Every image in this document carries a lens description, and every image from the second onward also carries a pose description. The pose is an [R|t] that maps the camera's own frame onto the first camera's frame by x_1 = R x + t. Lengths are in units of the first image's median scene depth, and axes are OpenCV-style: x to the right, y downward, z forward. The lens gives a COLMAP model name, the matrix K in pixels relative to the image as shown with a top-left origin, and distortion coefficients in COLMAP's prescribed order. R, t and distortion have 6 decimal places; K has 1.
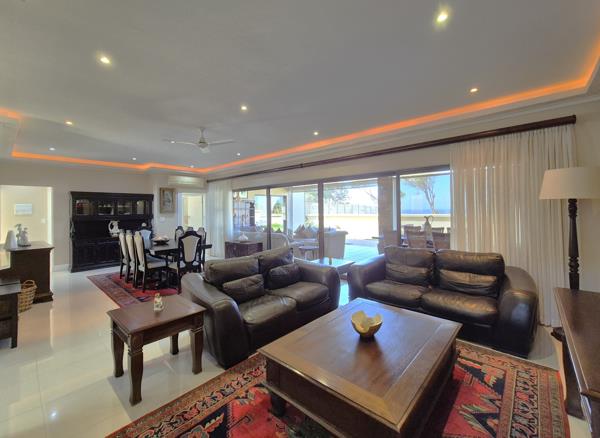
lens RADIAL K [[256.2, 0, 294.0], [0, 256.2, 208.2], [0, 0, 1]] dist [0.001017, 0.000051]
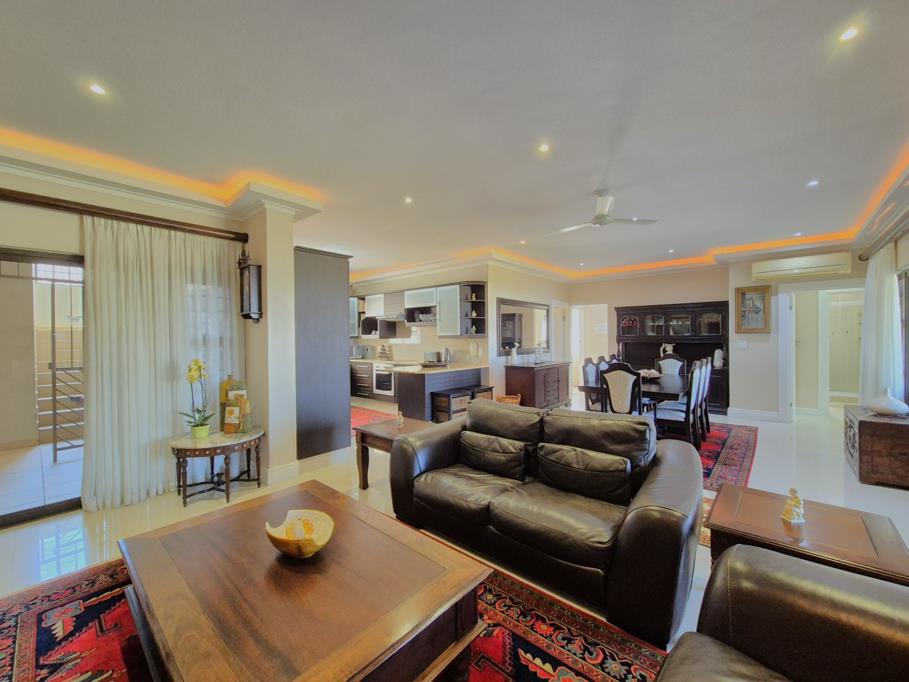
lens RADIAL K [[371.0, 0, 452.0], [0, 371.0, 343.7], [0, 0, 1]] dist [0.000525, 0.000791]
pose [[0.024097, 0.032597, -0.999178, 0.292720], [0.018072, 0.999291, 0.033037, 0.004315], [0.999546, -0.018853, 0.023491, 0.359528]]
